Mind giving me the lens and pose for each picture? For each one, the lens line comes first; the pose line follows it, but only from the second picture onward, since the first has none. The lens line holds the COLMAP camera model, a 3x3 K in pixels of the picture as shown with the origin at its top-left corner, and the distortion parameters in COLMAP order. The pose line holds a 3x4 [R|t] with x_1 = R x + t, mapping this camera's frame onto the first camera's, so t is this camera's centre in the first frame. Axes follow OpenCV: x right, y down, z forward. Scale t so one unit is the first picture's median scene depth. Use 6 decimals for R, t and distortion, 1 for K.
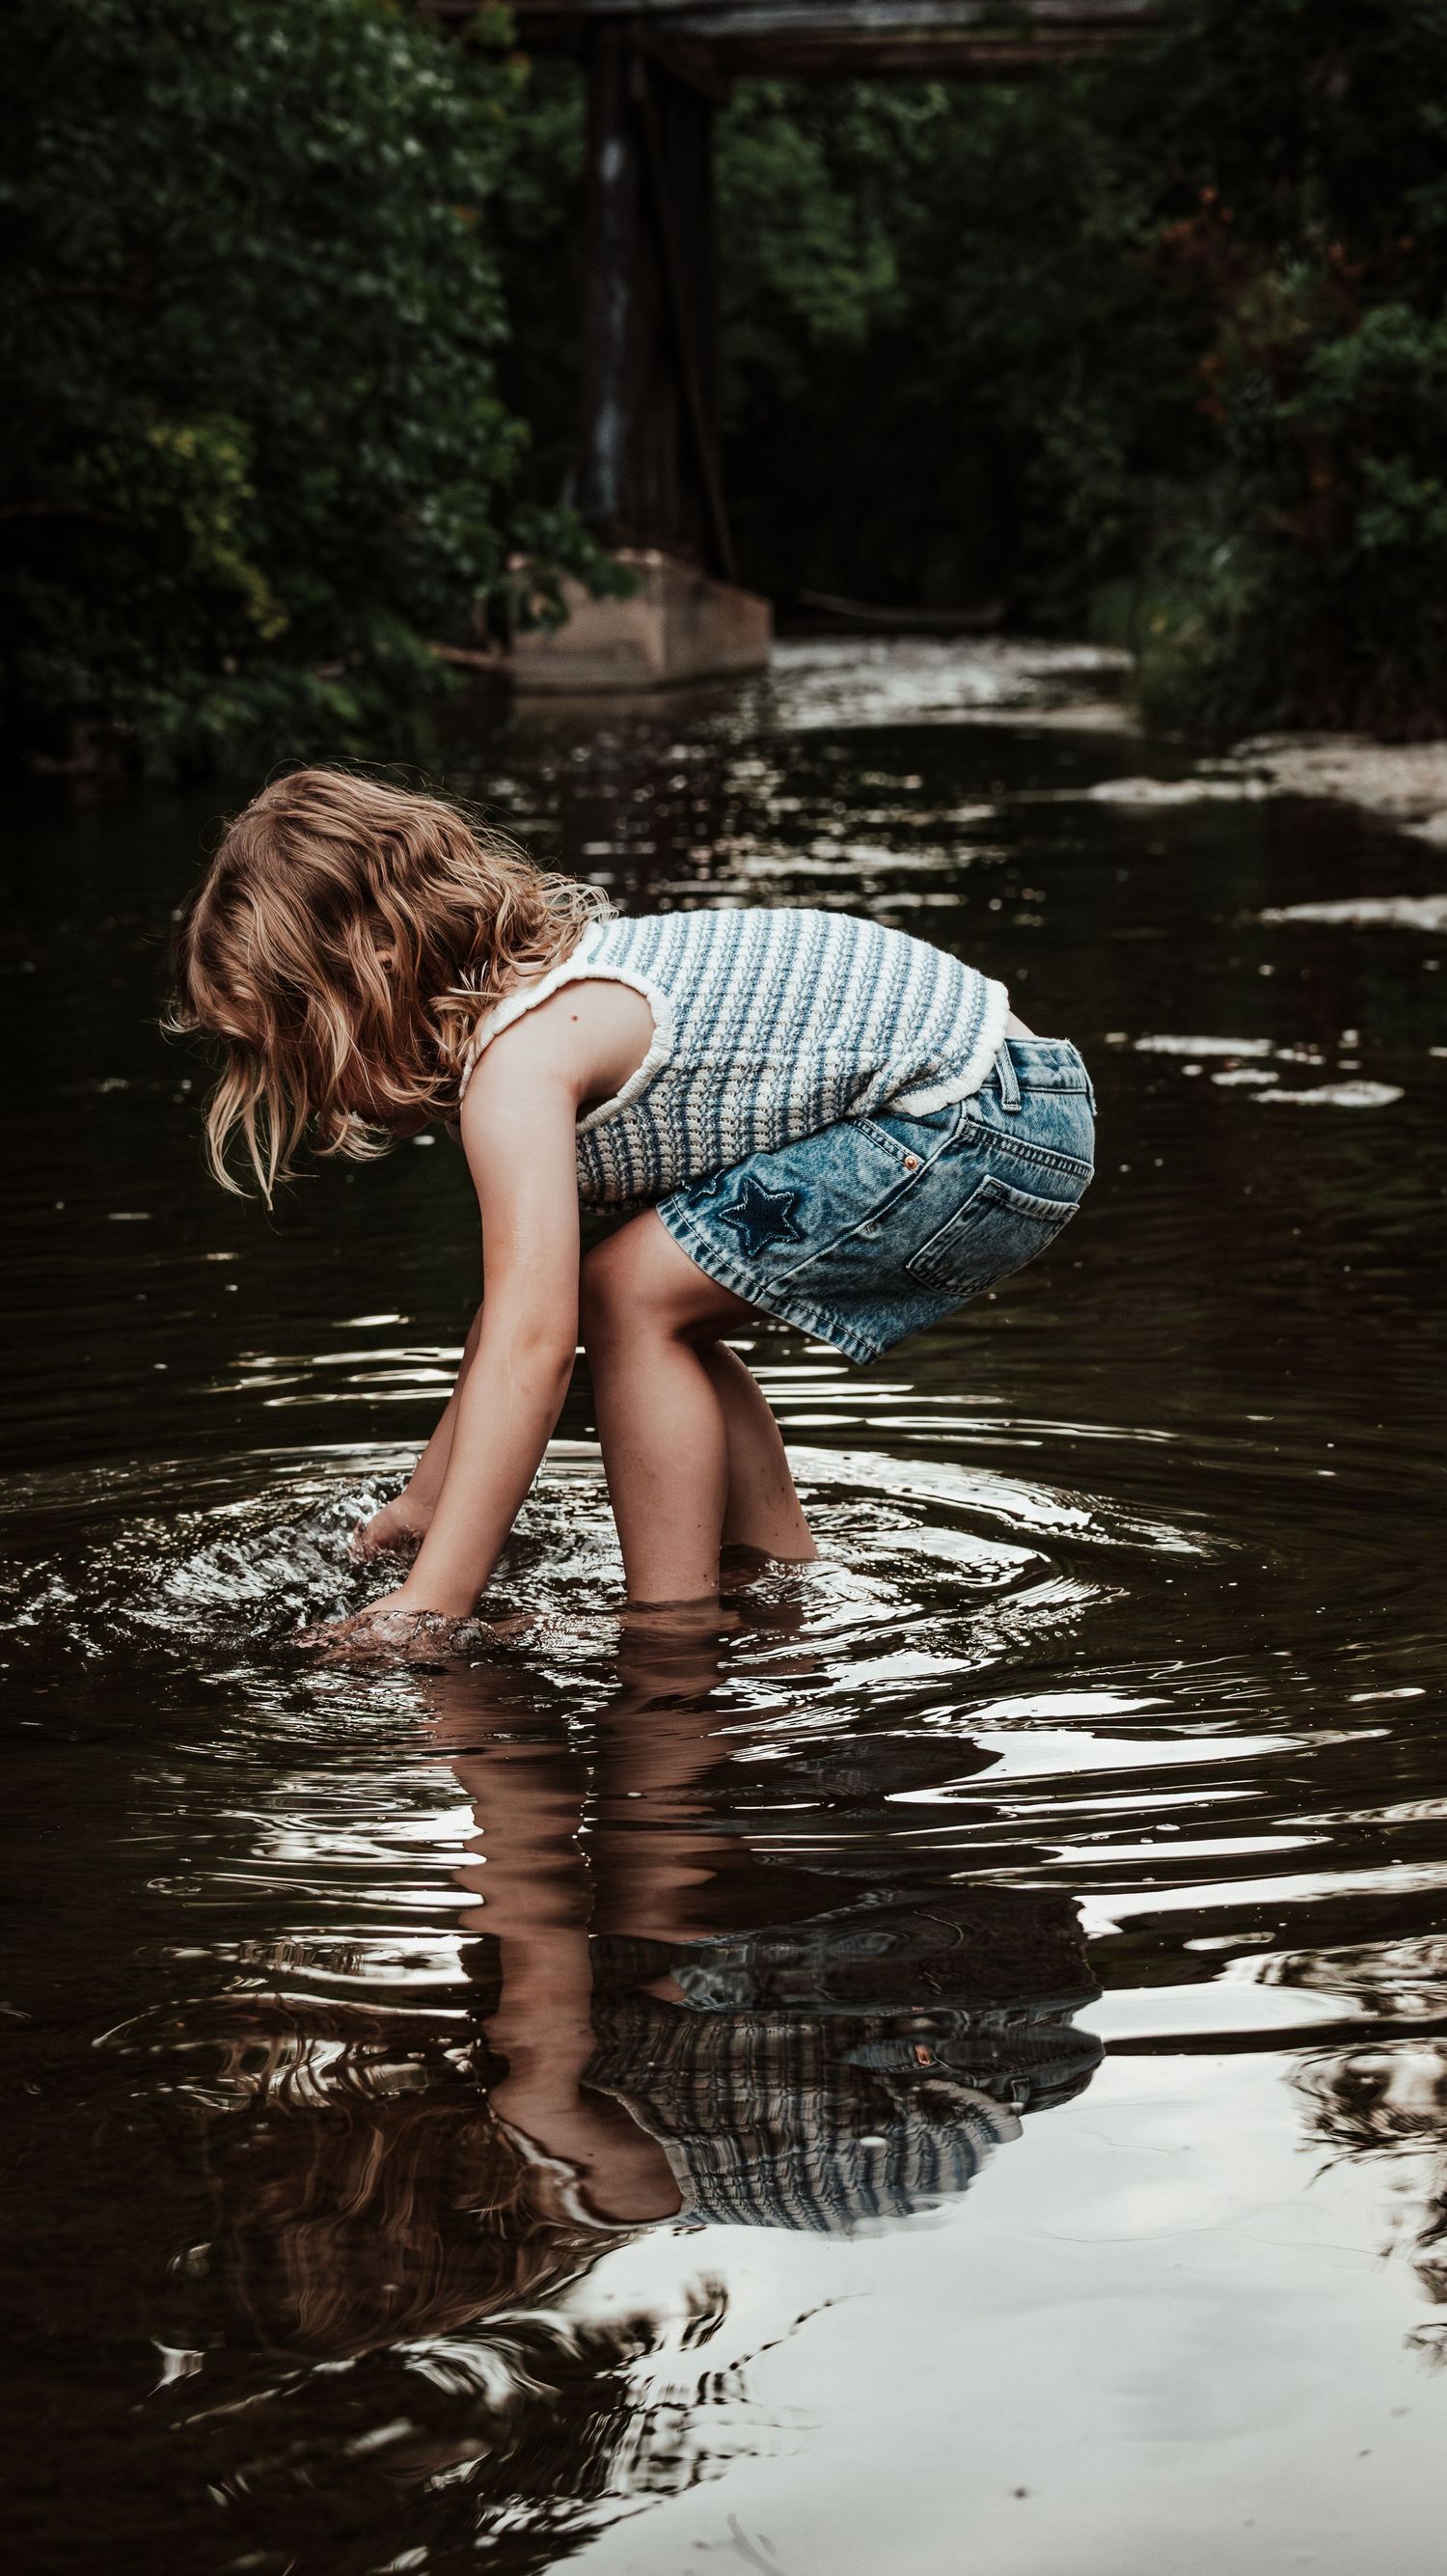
lens RADIAL K [[5941.7, 0, 723.5], [0, 5941.7, 1288.0], [0, 0, 1]] dist [0.010169, -0.686983]
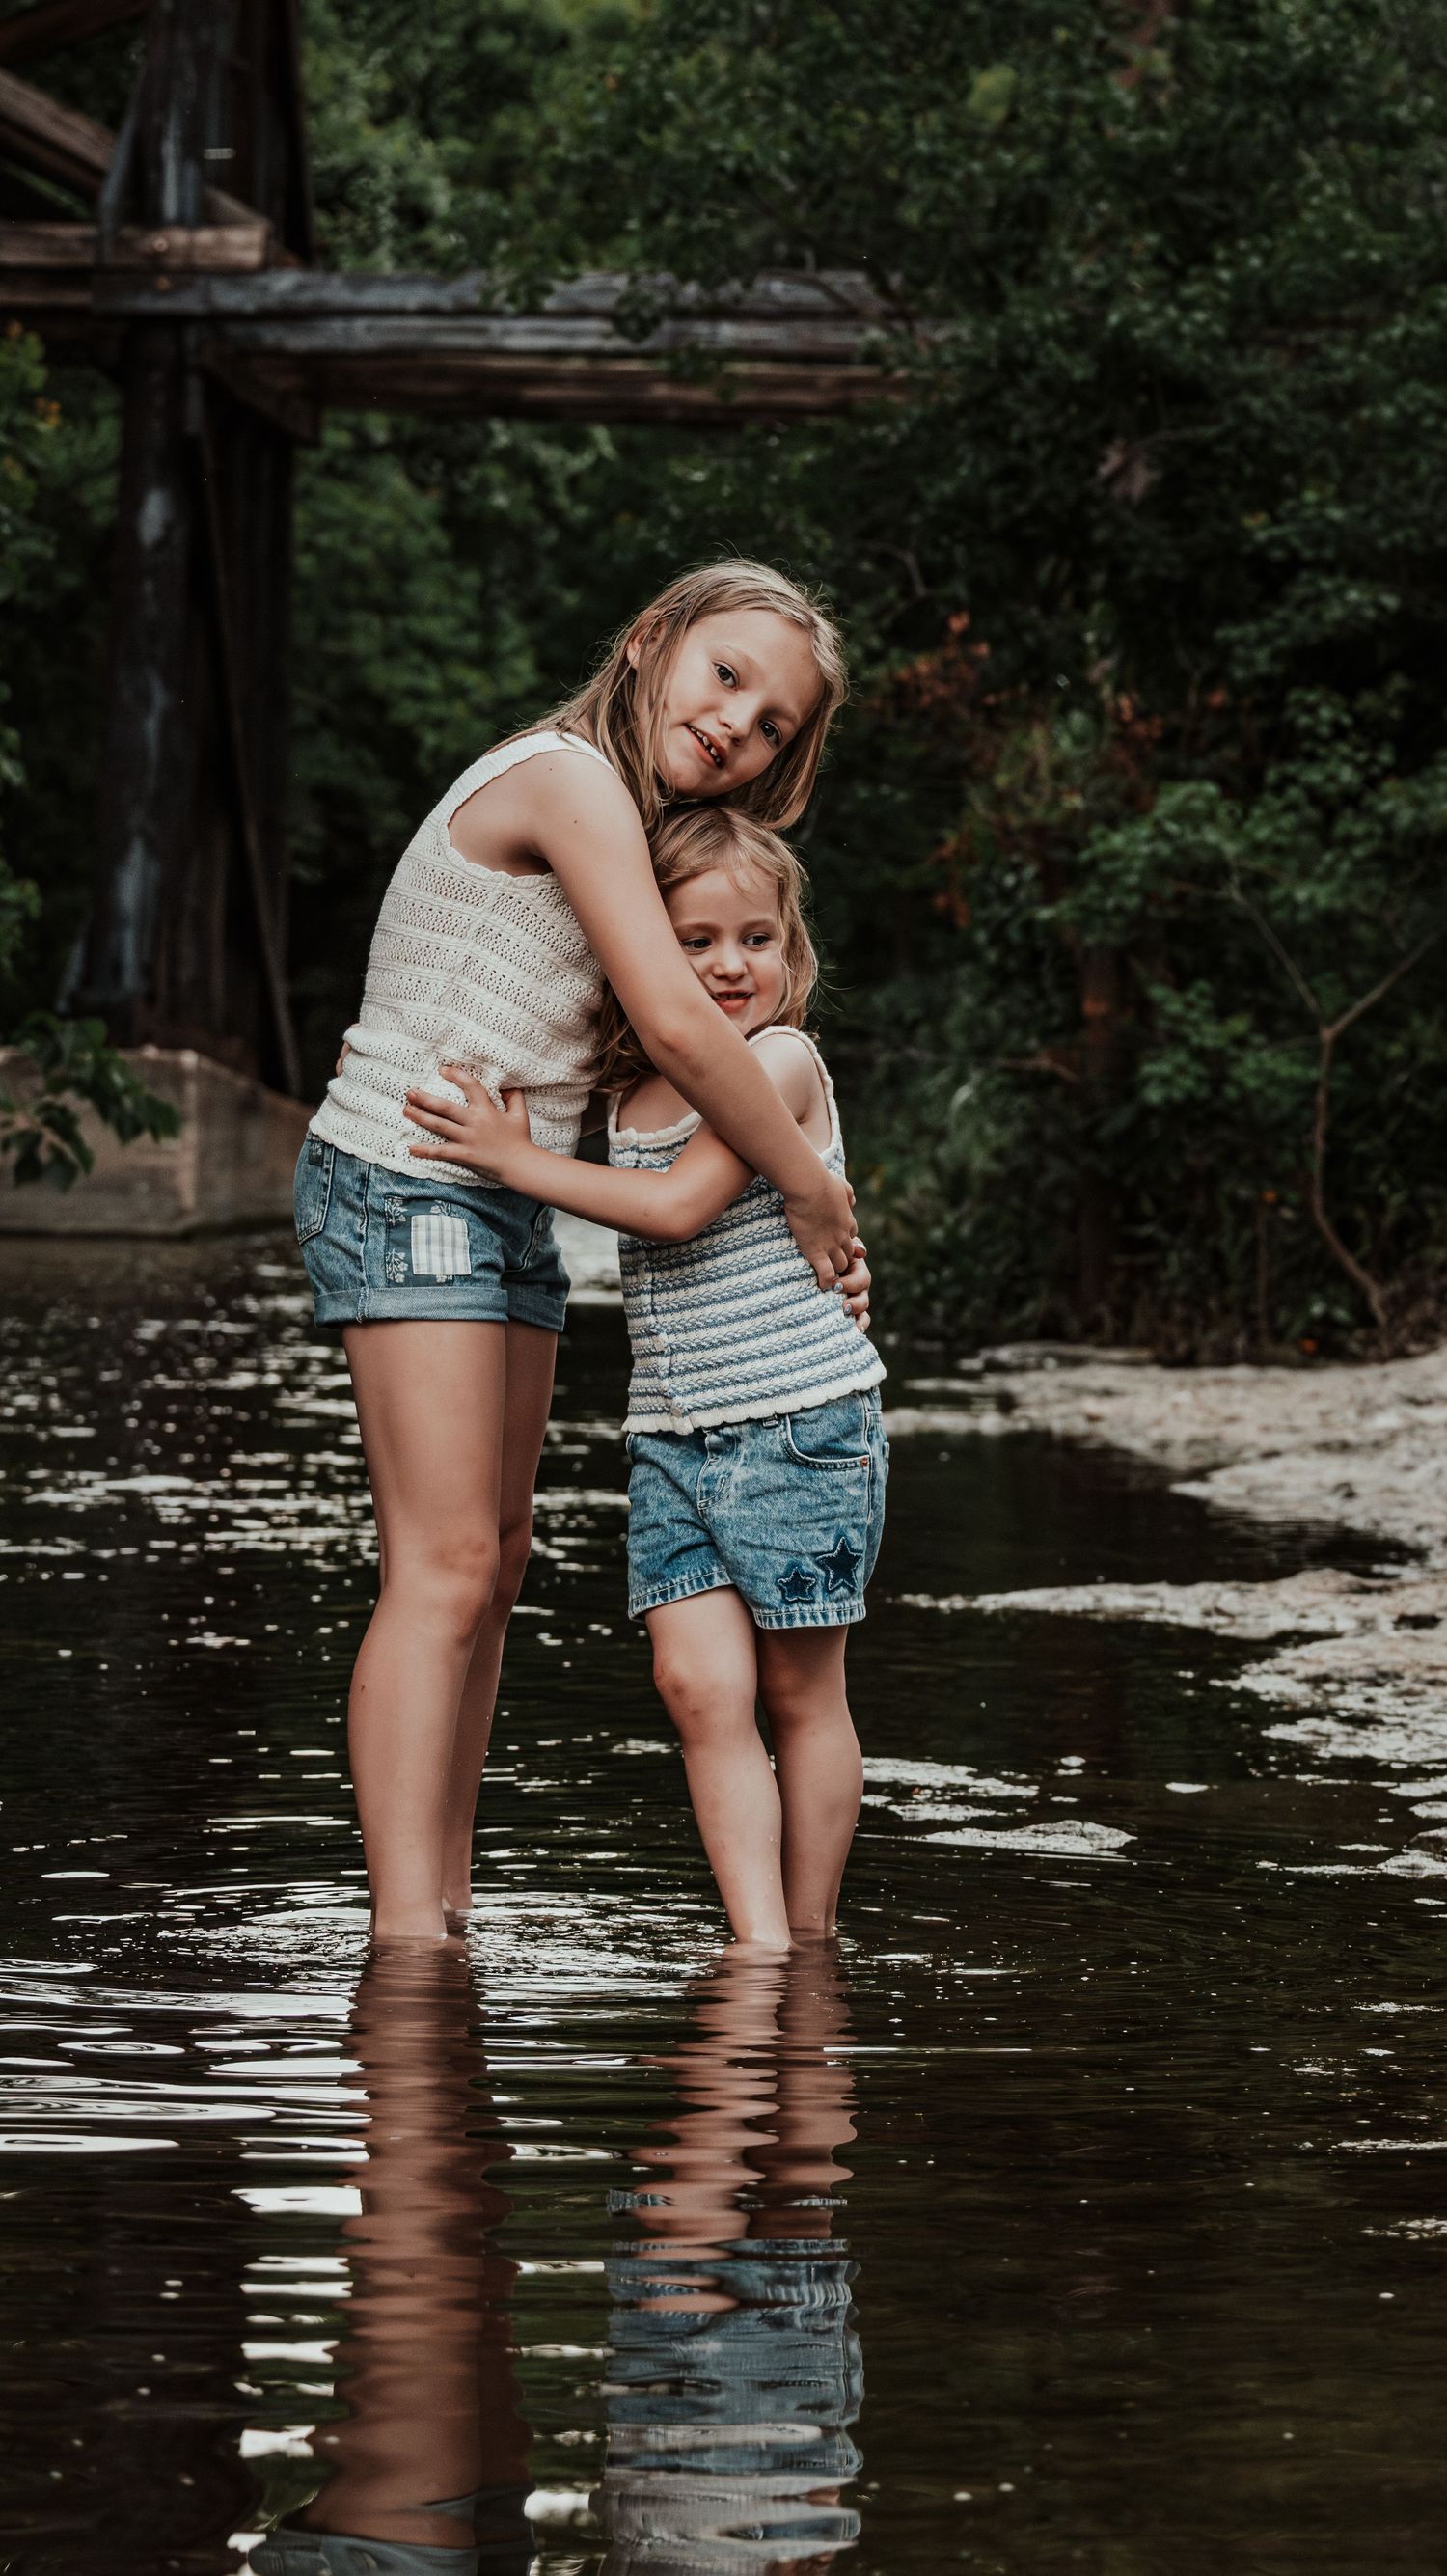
lens RADIAL K [[8452.4, 0, 723.5], [0, 8452.4, 1288.0], [0, 0, 1]] dist [0.086491, -0.727101]
pose [[0.997679, 0.041577, 0.053931, -0.001659], [-0.036347, 0.994855, -0.094566, 0.001132], [-0.057585, 0.092386, 0.994057, -0.048411]]
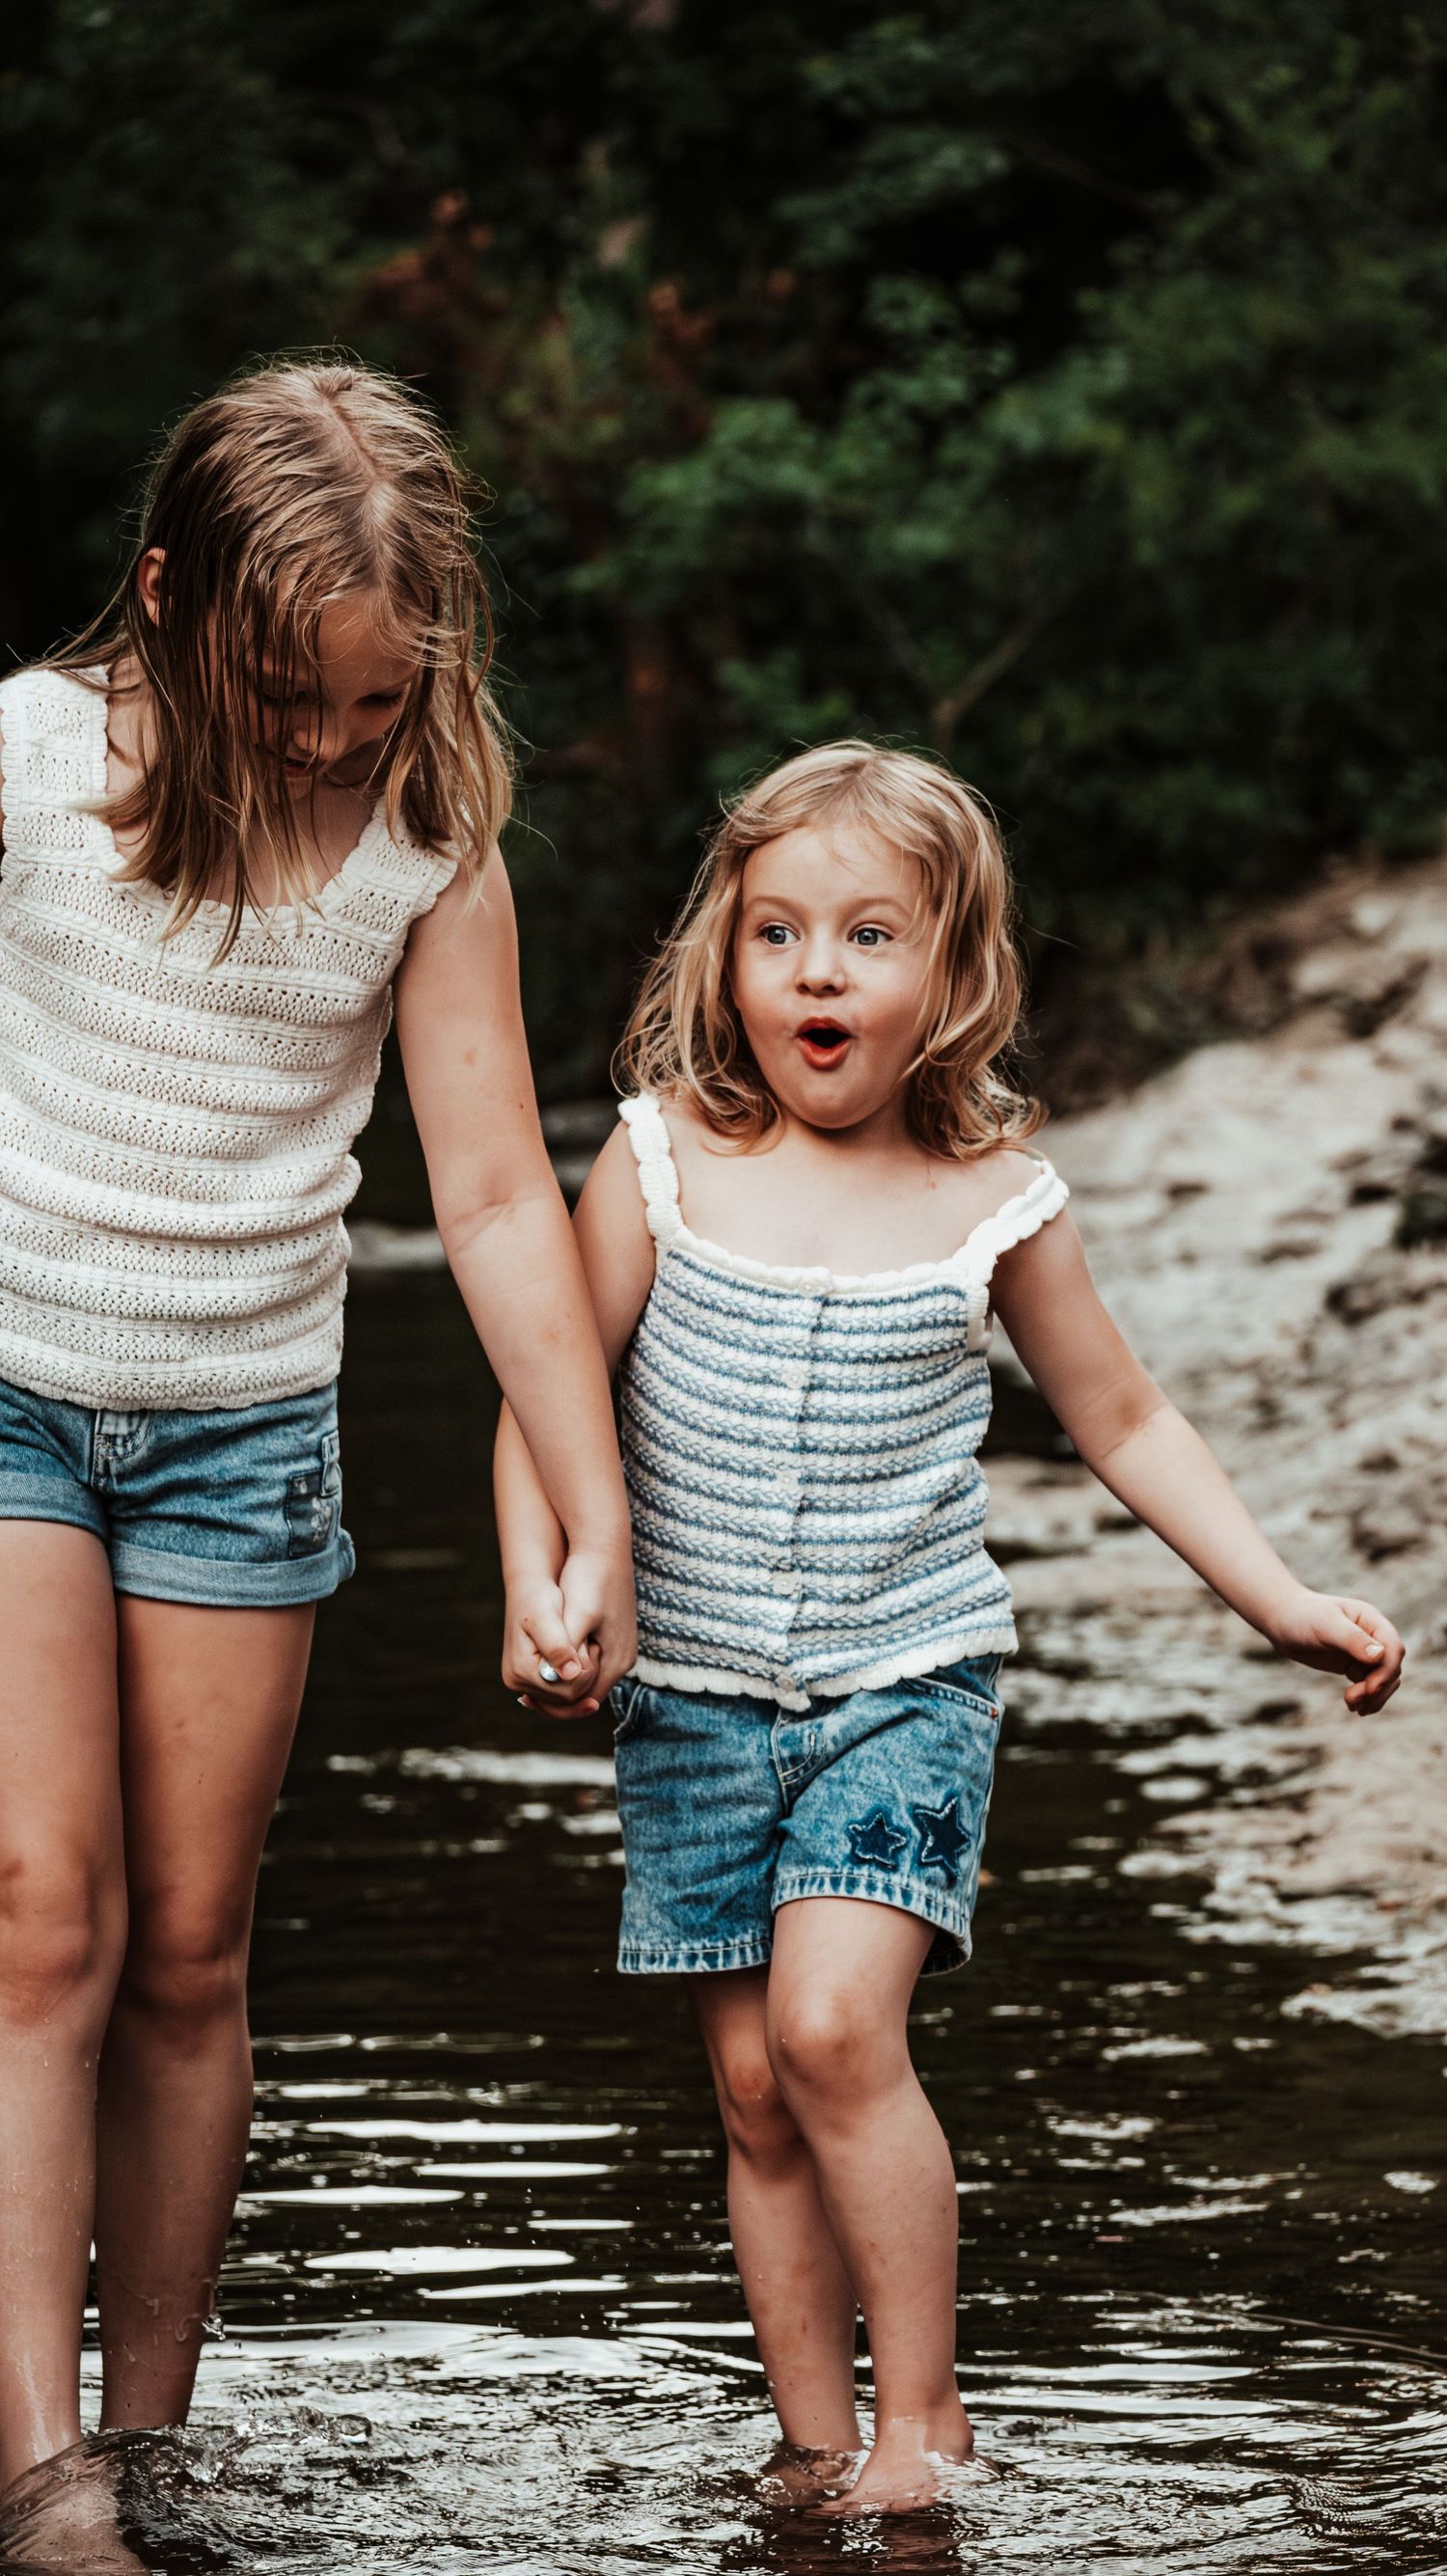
lens RADIAL K [[11672.9, 0, 723.5], [0, 11672.9, 1288.0], [0, 0, 1]] dist [0.219741, -5.184819]
pose [[0.993966, -0.013035, 0.108915, -0.018377], [0.019823, 0.997911, -0.061480, -0.004854], [-0.107886, 0.063268, 0.992148, -0.143256]]
